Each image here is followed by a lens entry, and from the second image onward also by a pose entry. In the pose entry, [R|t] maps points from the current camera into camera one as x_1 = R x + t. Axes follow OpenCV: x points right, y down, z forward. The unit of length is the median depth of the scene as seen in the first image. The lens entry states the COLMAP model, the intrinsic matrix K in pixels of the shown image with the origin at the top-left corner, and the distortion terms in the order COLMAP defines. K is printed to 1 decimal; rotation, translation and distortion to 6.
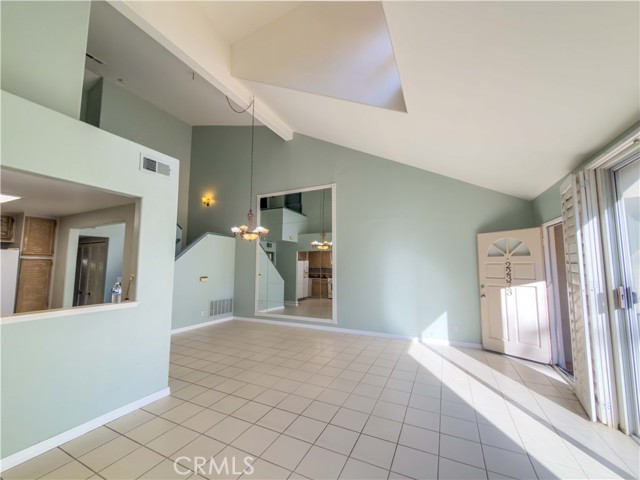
lens RADIAL K [[256.0, 0, 323.0], [0, 256.0, 242.6], [0, 0, 1]] dist [0.001266, -0.000275]
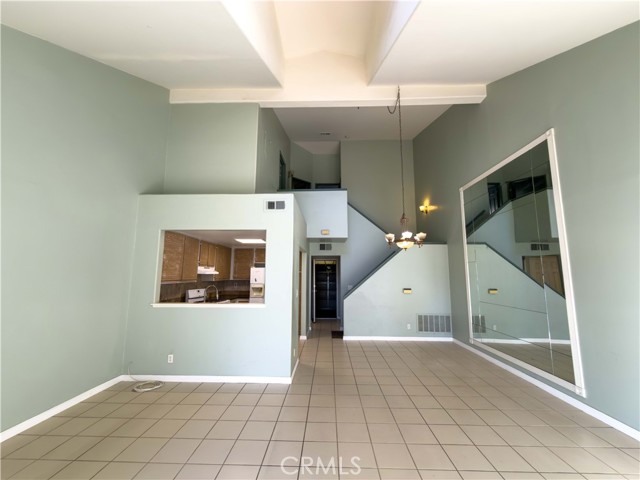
lens RADIAL K [[256.0, 0, 318.2], [0, 256.0, 241.7], [0, 0, 1]] dist [0.001266, -0.000275]
pose [[0.405868, -0.114783, -0.906695, 0.445343], [0.080143, 0.992730, -0.089800, 0.024957], [0.910411, -0.036218, 0.412117, 0.441526]]
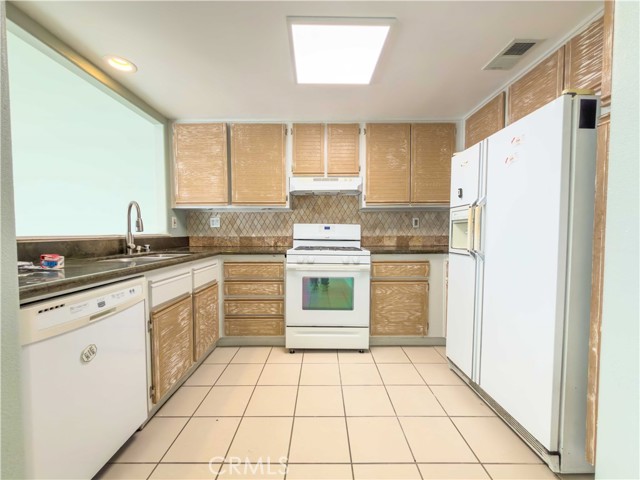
lens RADIAL K [[256.0, 0, 319.9], [0, 256.0, 241.4], [0, 0, 1]] dist [0.001266, -0.000275]
pose [[-0.901076, 0.019736, -0.433211, -0.722900], [0.042683, 0.998150, -0.043306, 0.175650], [0.431555, -0.057513, -0.900251, 1.016451]]
